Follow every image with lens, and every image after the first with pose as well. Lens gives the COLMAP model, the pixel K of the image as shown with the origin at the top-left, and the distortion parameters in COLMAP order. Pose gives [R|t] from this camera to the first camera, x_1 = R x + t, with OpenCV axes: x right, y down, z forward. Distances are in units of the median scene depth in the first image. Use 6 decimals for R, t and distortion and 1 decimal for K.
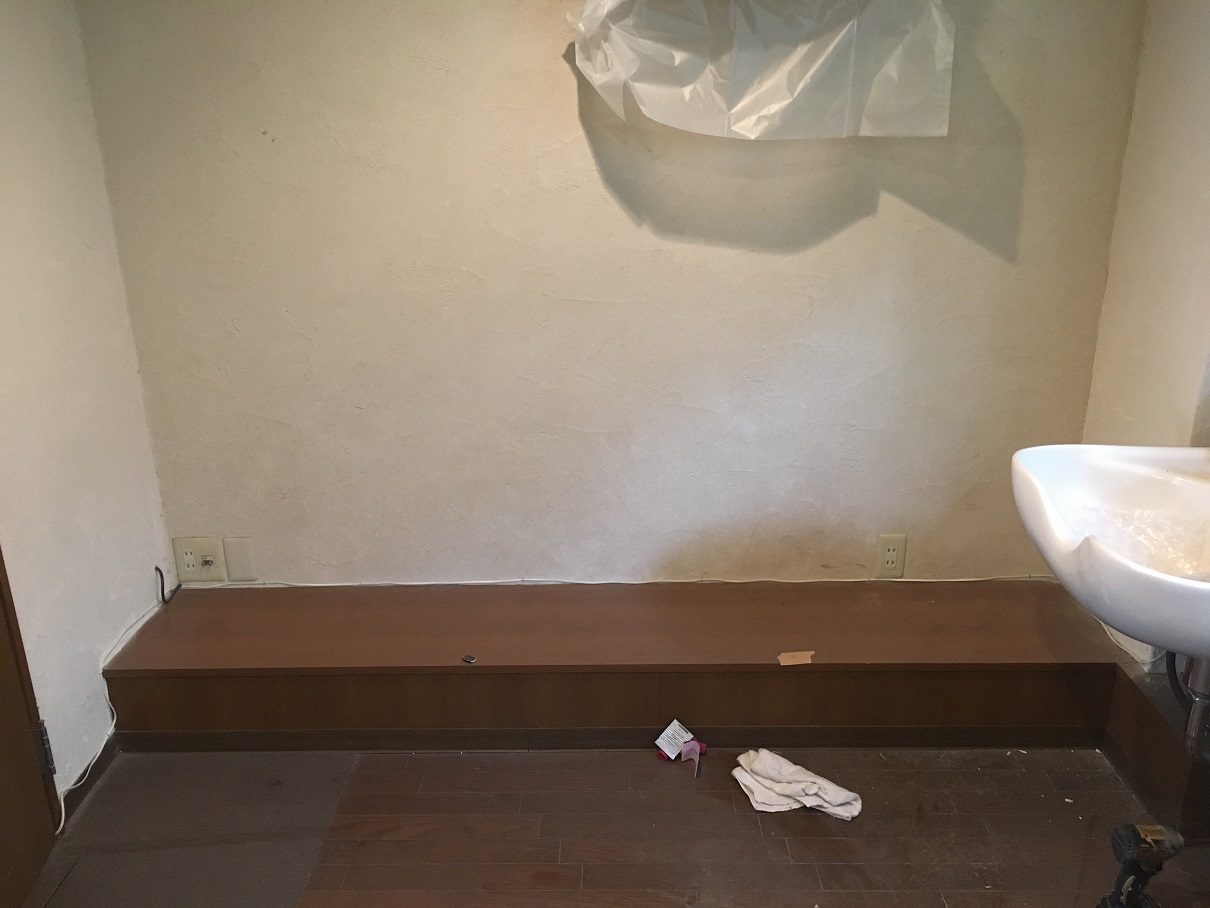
lens RADIAL K [[1016.8, 0, 604.4], [0, 1016.8, 450.6], [0, 0, 1]] dist [0.068497, -0.084935]
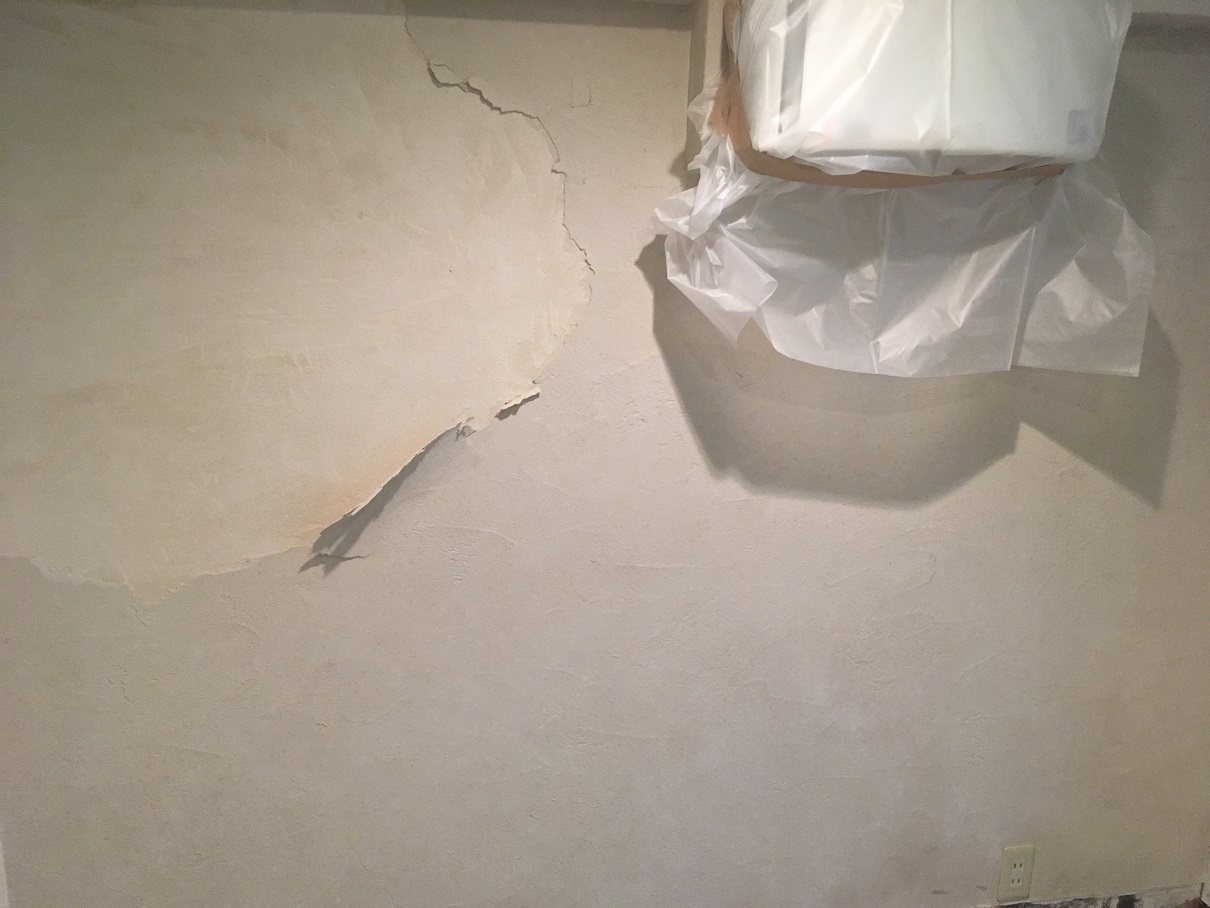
lens RADIAL K [[1016.8, 0, 609.9], [0, 1016.8, 446.7], [0, 0, 1]] dist [0.068497, -0.084935]
pose [[0.984383, -0.005336, 0.175960, -0.178932], [0.024849, 0.993744, -0.108884, -0.157282], [-0.174278, 0.111556, 0.978357, 0.277423]]
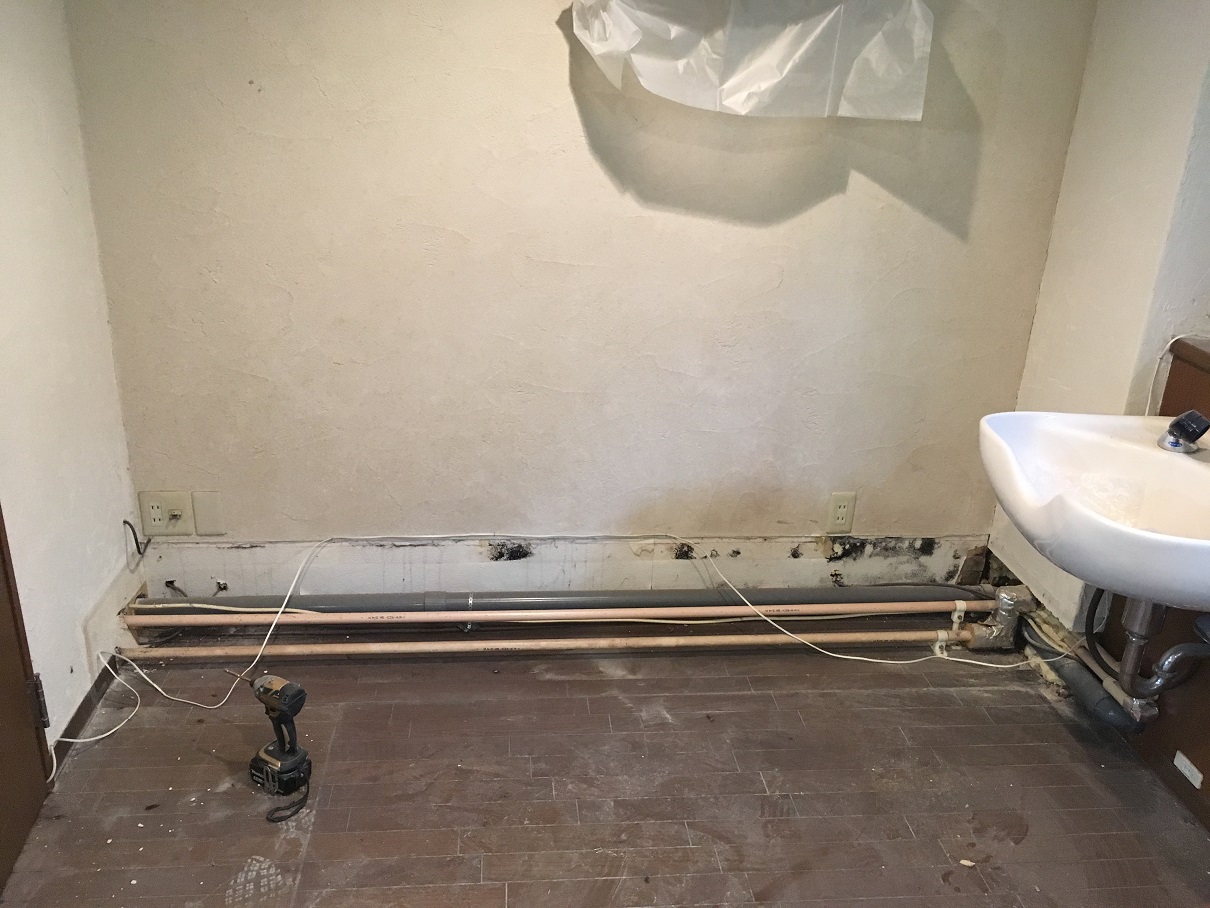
lens RADIAL K [[1016.8, 0, 606.5], [0, 1016.8, 450.1], [0, 0, 1]] dist [0.068497, -0.084935]
pose [[0.993200, 0.010957, 0.115907, -0.098444], [-0.015762, 0.999050, 0.040619, -0.002092], [-0.115352, -0.042170, 0.992429, -0.032900]]
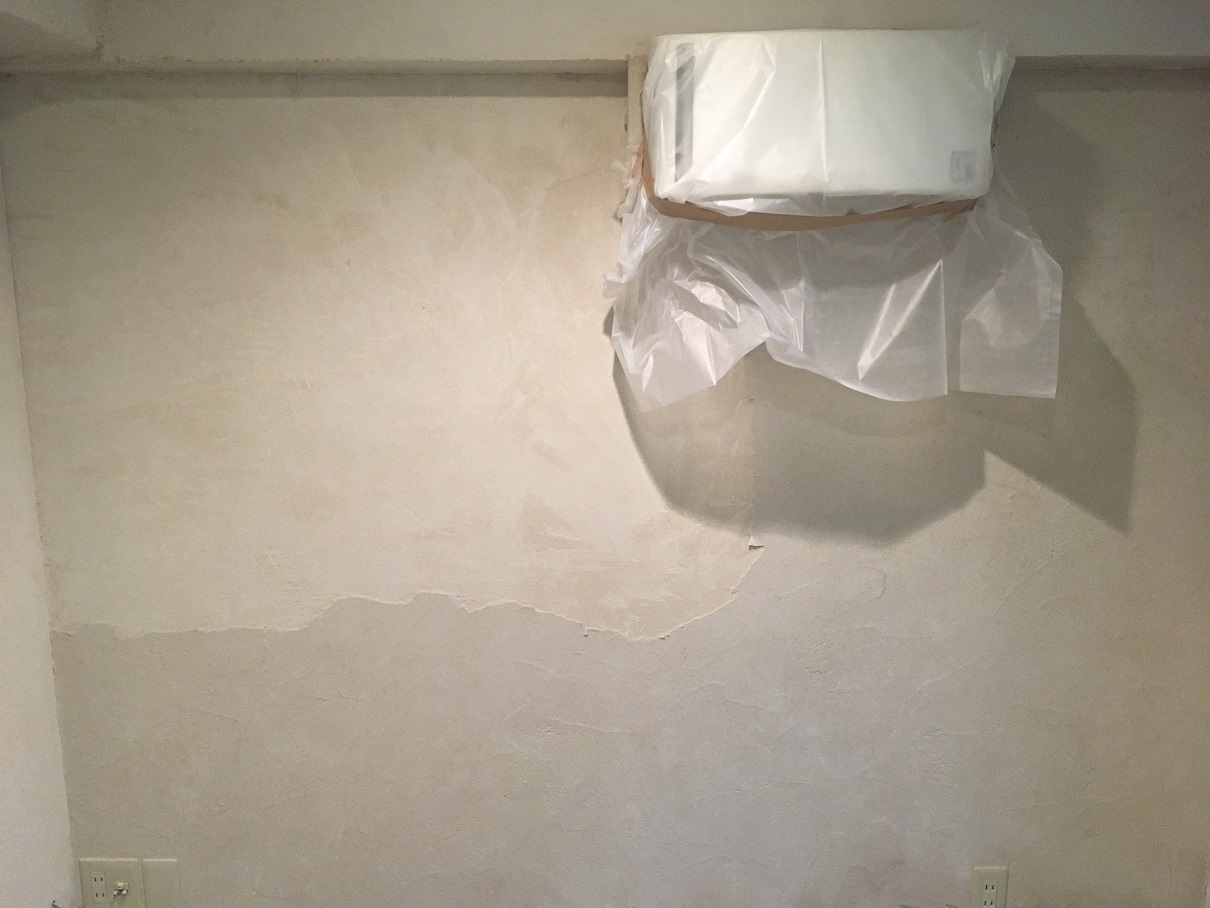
lens RADIAL K [[1016.8, 0, 611.9], [0, 1016.8, 446.1], [0, 0, 1]] dist [0.068497, -0.084935]
pose [[0.999920, 0.012568, -0.001686, -0.013961], [-0.012676, 0.987084, -0.159703, -0.119057], [-0.000343, 0.159712, 0.987164, 0.181162]]
